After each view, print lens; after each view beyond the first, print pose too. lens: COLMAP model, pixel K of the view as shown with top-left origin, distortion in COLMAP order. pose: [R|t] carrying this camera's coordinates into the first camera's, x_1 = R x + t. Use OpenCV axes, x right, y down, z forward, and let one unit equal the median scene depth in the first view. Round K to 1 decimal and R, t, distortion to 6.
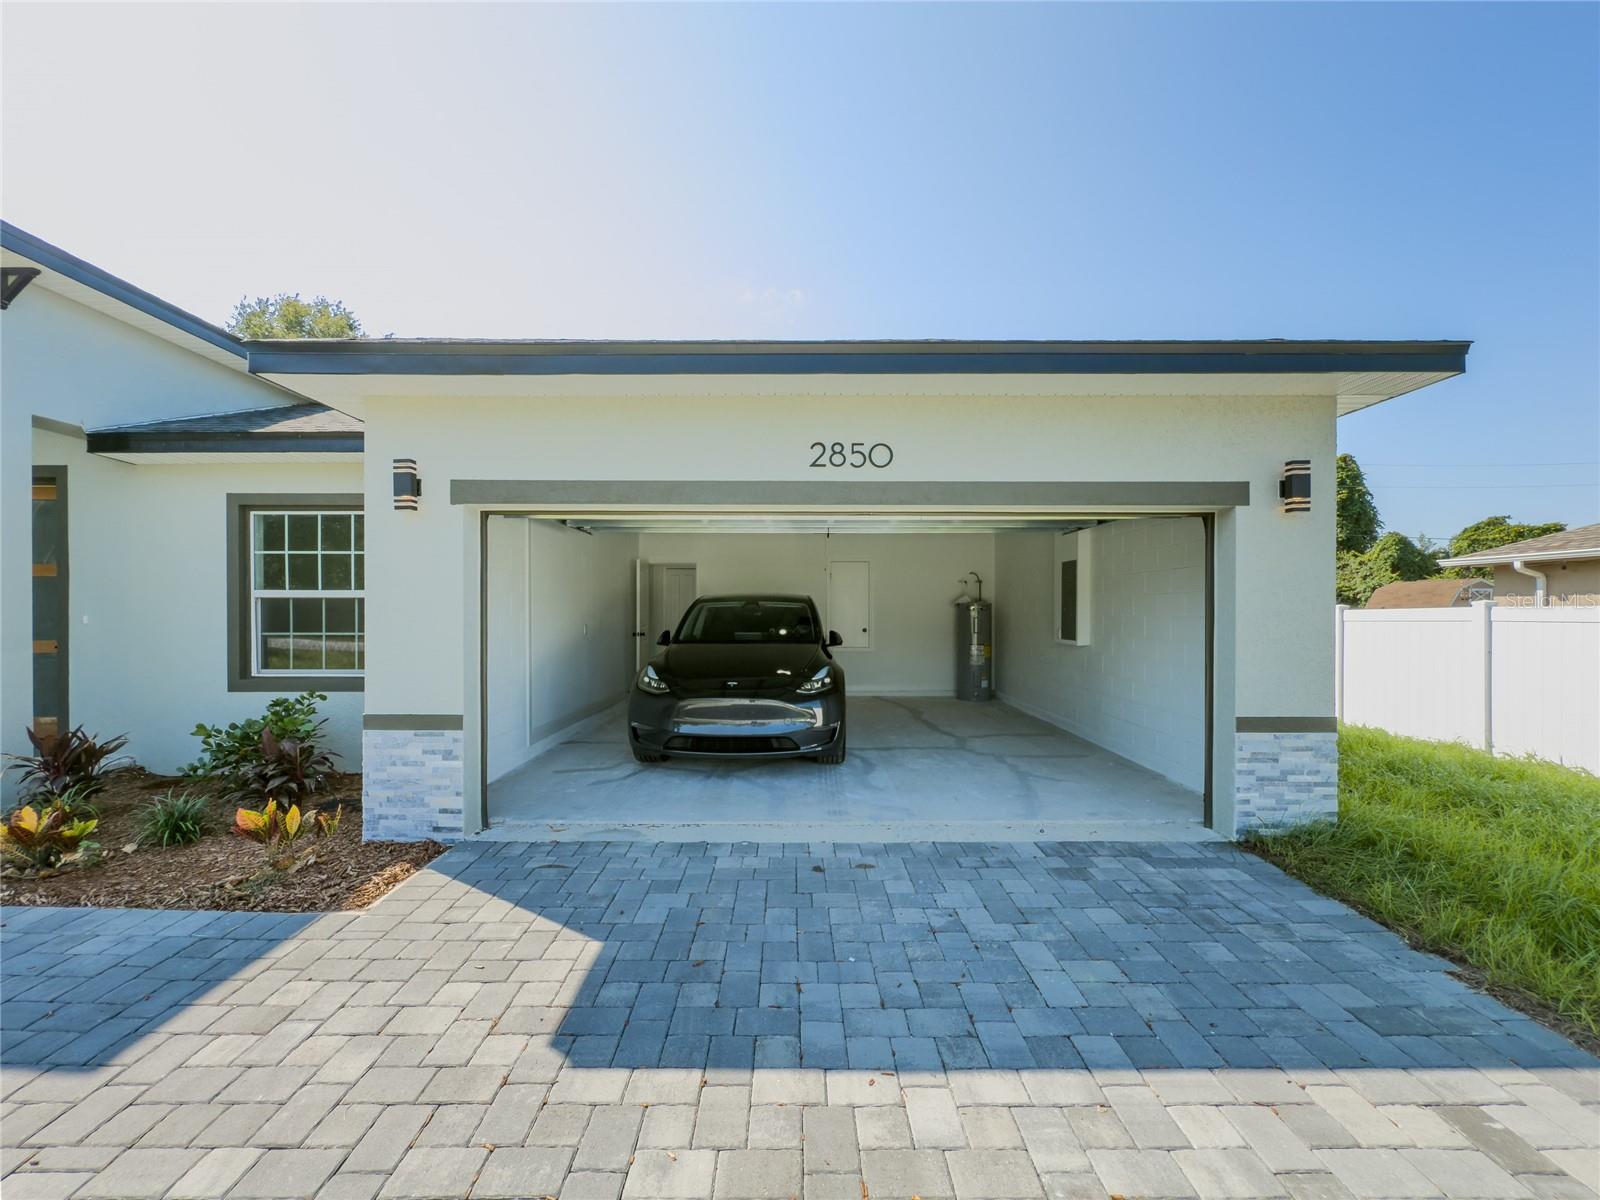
lens RADIAL K [[649.9, 0, 798.4], [0, 649.9, 596.2], [0, 0, 1]] dist [0.001475, 0.000176]
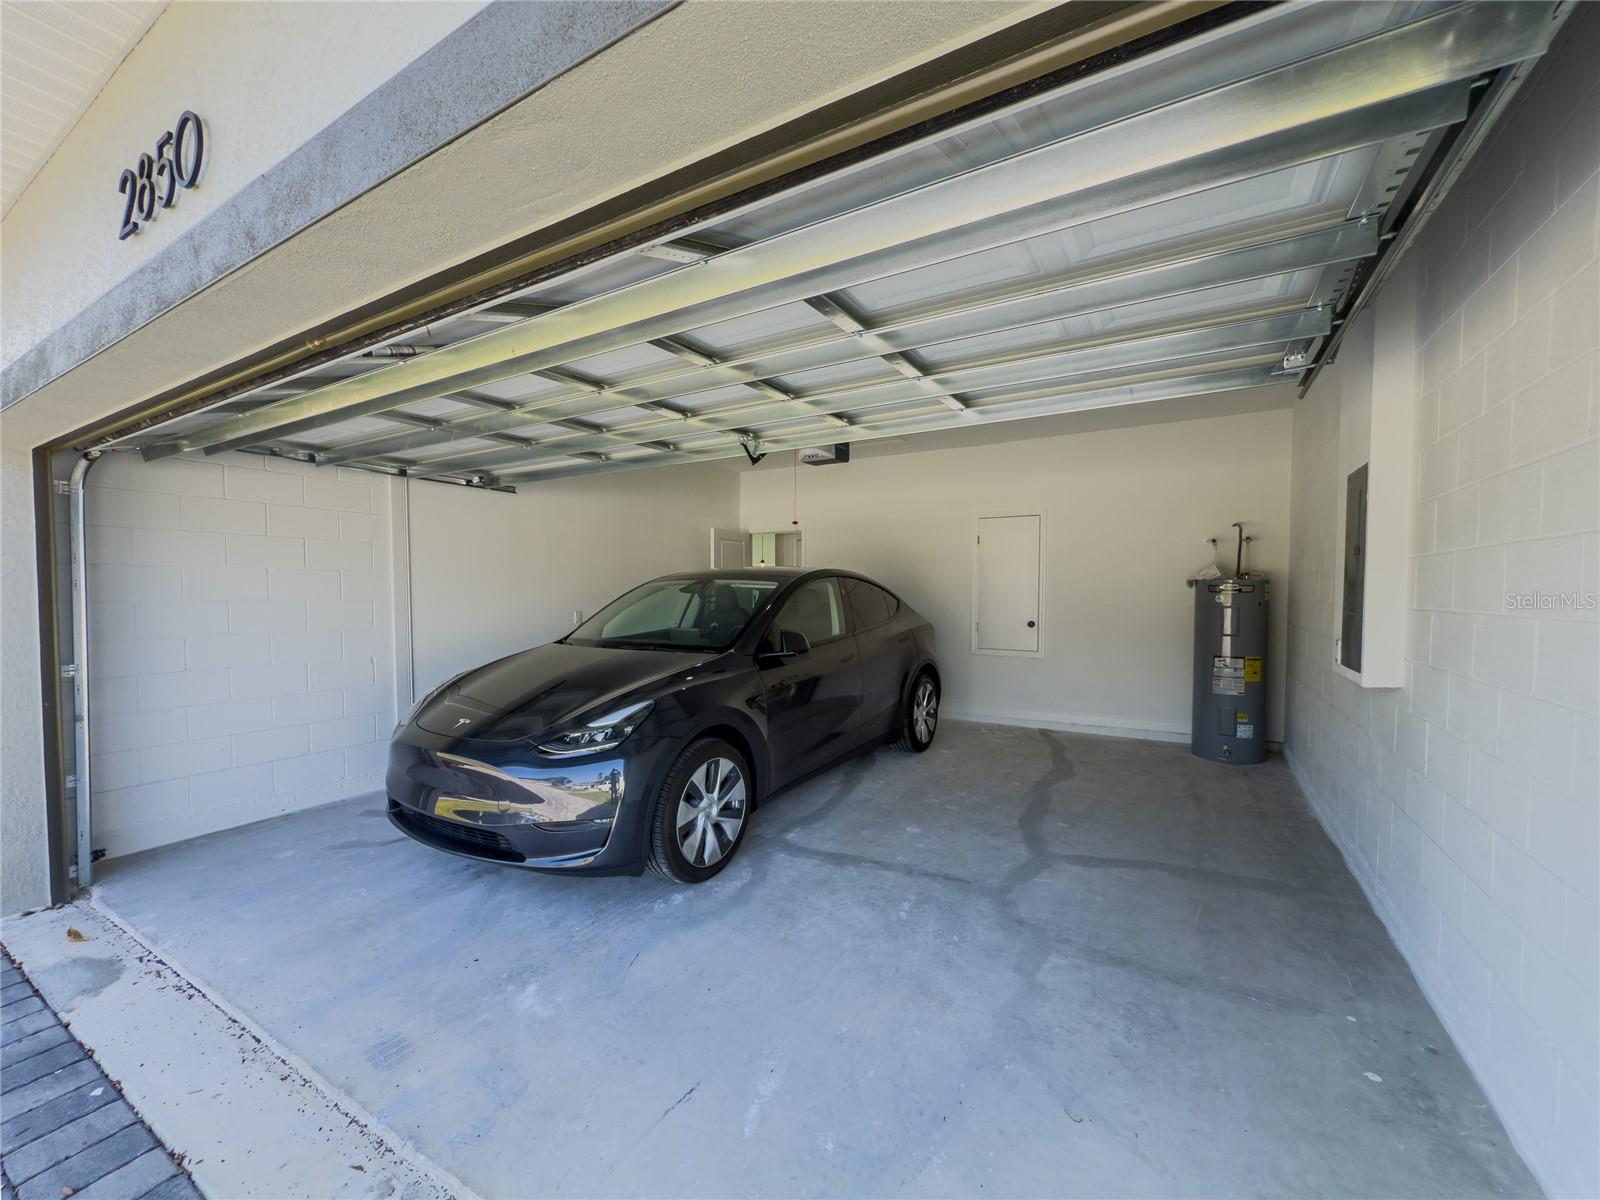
lens RADIAL K [[649.9, 0, 798.4], [0, 649.9, 596.2], [0, 0, 1]] dist [0.001475, 0.000176]
pose [[0.857798, 0.002678, -0.513980, 0.280396], [0.011919, 0.999614, 0.025101, 0.008464], [0.513849, -0.027658, 0.857435, 0.412744]]
